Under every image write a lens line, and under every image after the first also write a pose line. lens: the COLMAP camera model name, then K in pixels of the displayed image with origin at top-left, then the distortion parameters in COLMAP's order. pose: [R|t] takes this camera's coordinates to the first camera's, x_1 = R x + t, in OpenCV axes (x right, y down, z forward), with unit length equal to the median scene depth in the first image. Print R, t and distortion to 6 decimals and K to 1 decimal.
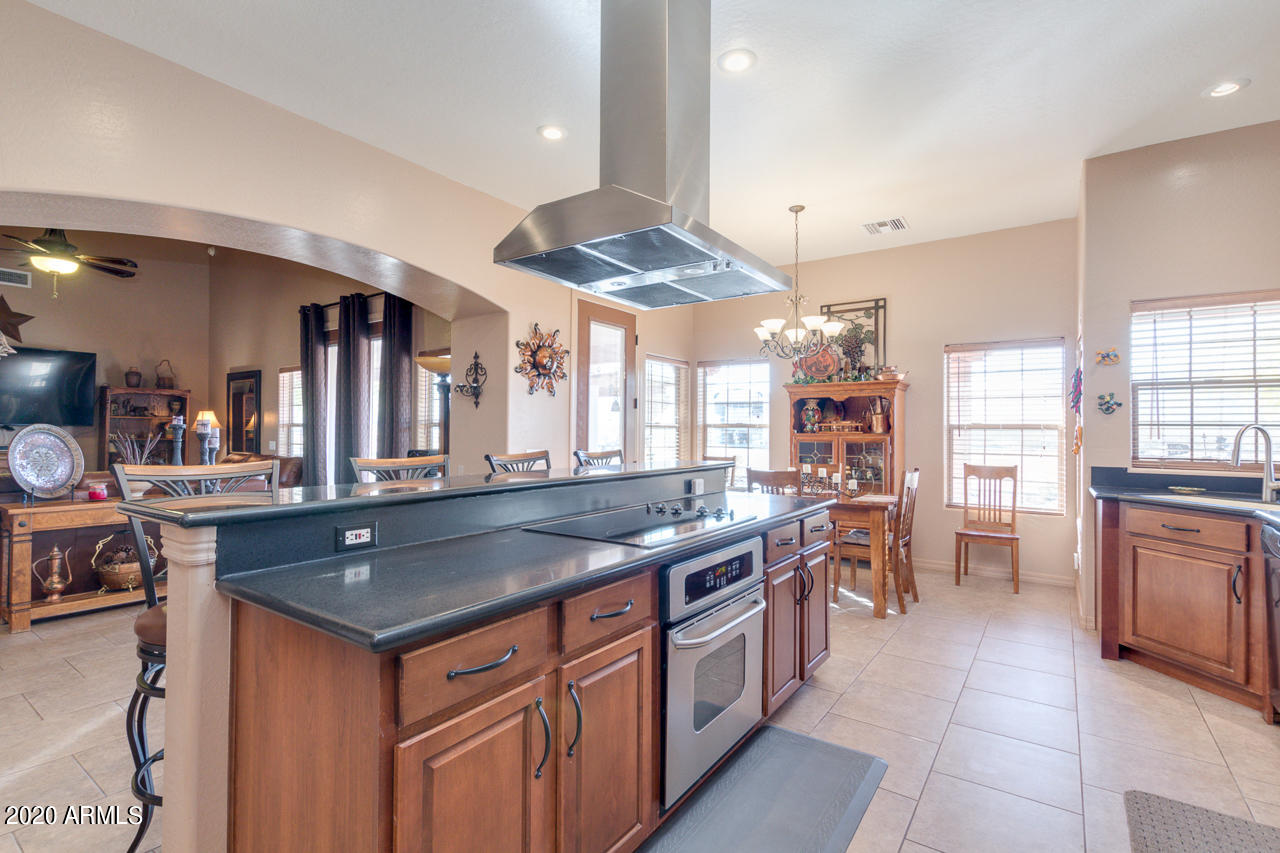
lens RADIAL K [[587.7, 0, 643.3], [0, 587.7, 426.9], [0, 0, 1]] dist [0.003007, -0.000767]
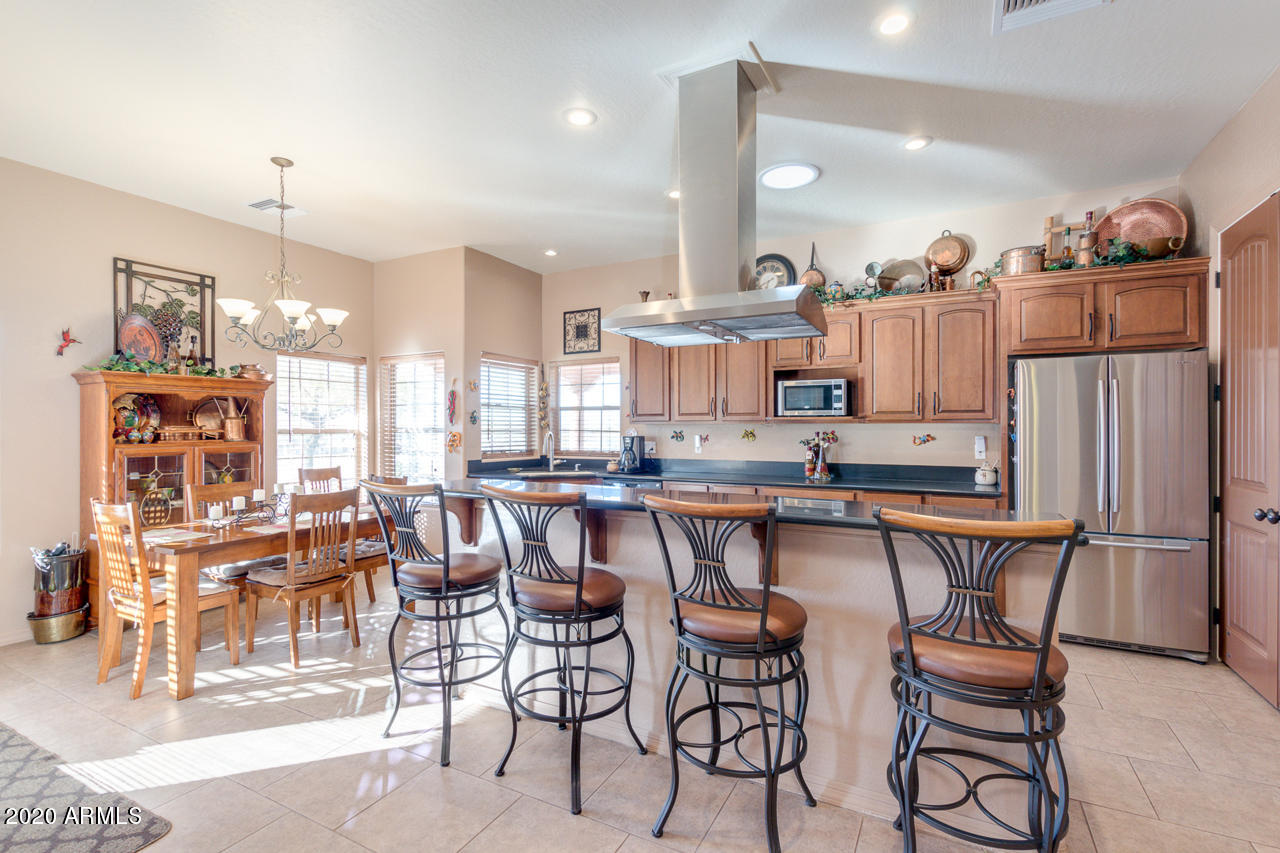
lens RADIAL K [[587.7, 0, 643.3], [0, 587.7, 426.9], [0, 0, 1]] dist [0.003007, -0.000767]
pose [[-0.126662, -0.006898, 0.991922, -0.692762], [-0.007689, 0.999953, 0.005972, -0.026076], [-0.991916, -0.006870, -0.126710, 0.722358]]
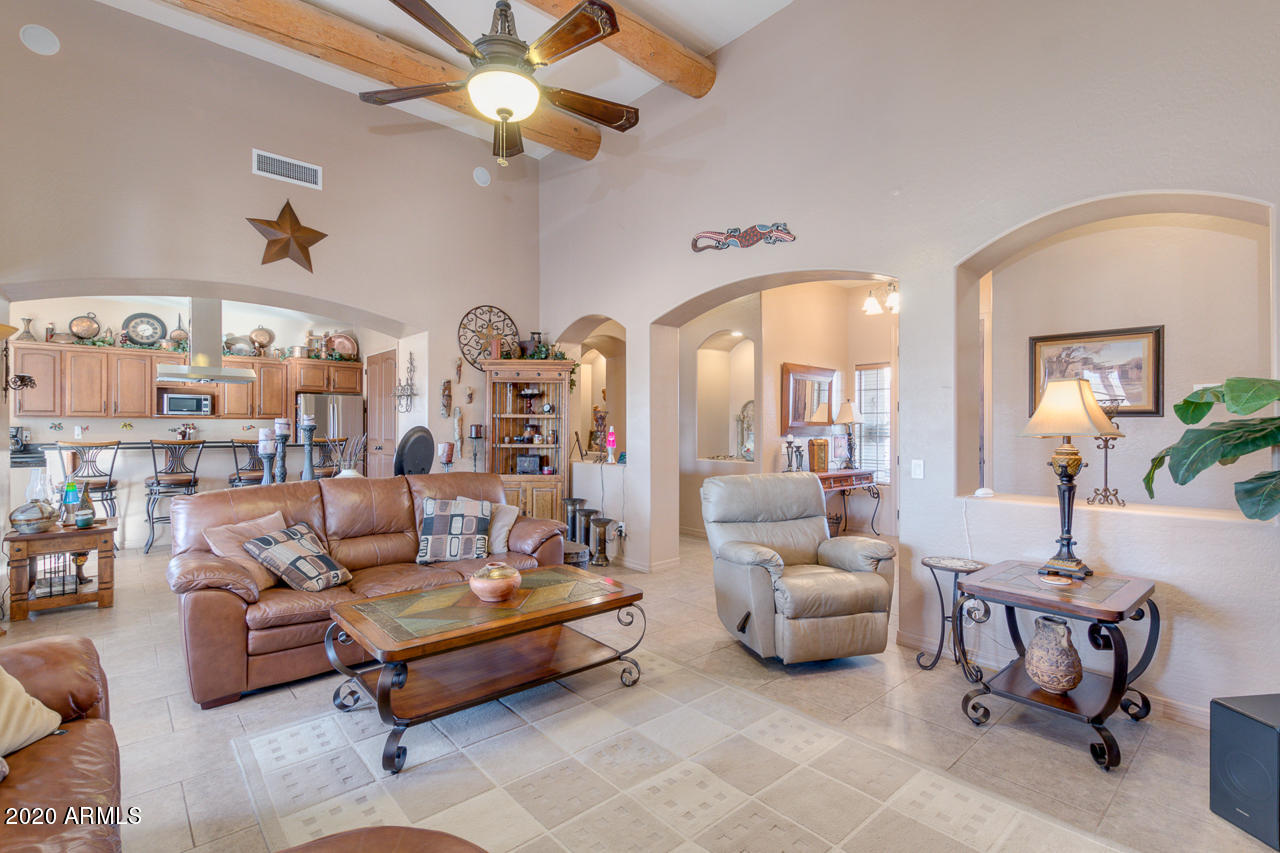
lens RADIAL K [[585.8, 0, 627.0], [0, 585.8, 422.7], [0, 0, 1]] dist [0.020072, -0.000629]
pose [[-0.970022, -0.008359, 0.242872, -1.636740], [-0.011725, 0.999854, -0.012419, -0.006407], [-0.242732, -0.014895, -0.969979, 1.941335]]
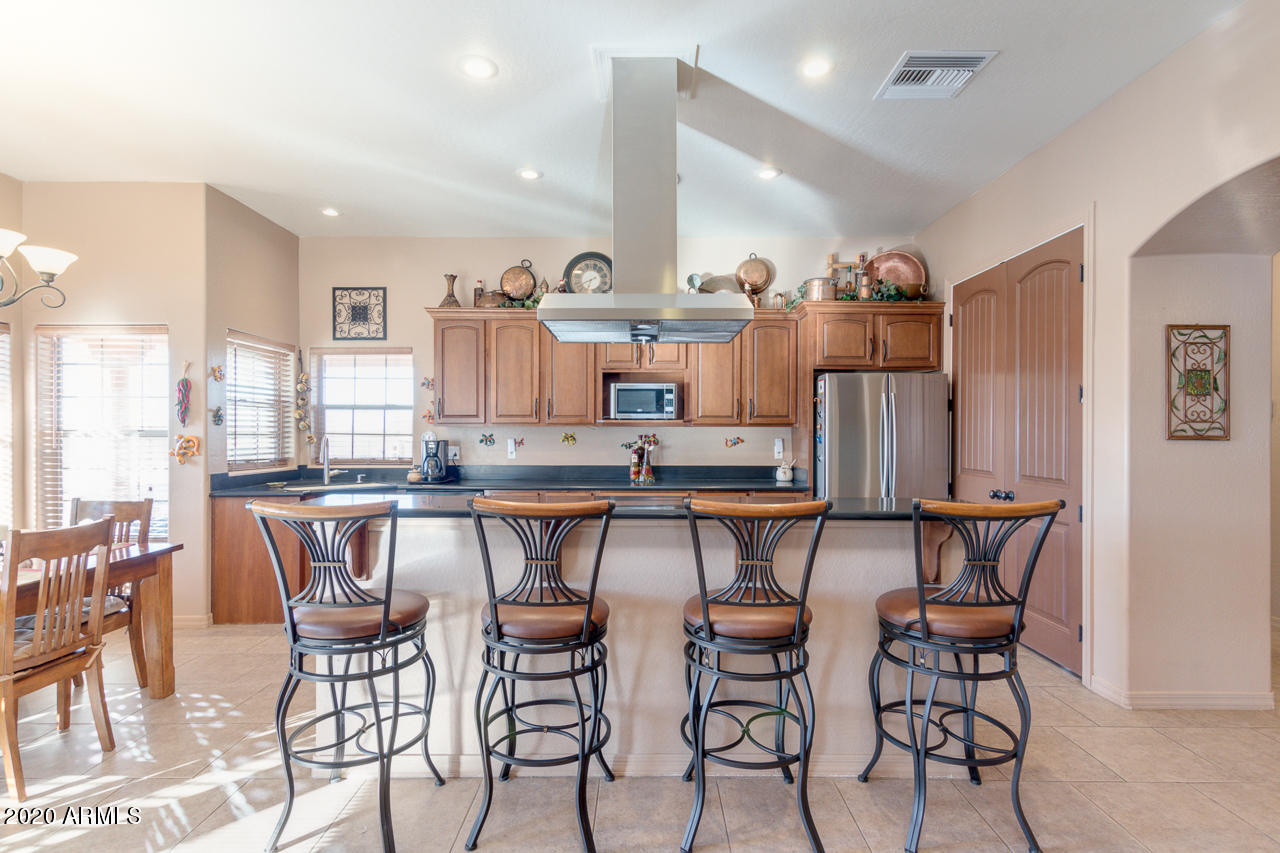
lens RADIAL K [[622.3, 0, 645.3], [0, 622.3, 434.1], [0, 0, 1]] dist [0.005283, 0.000337]
pose [[-0.576189, -0.012477, 0.817222, -0.597820], [-0.011776, 0.999906, 0.006963, -0.022072], [-0.817232, -0.005612, -0.576282, 0.964503]]
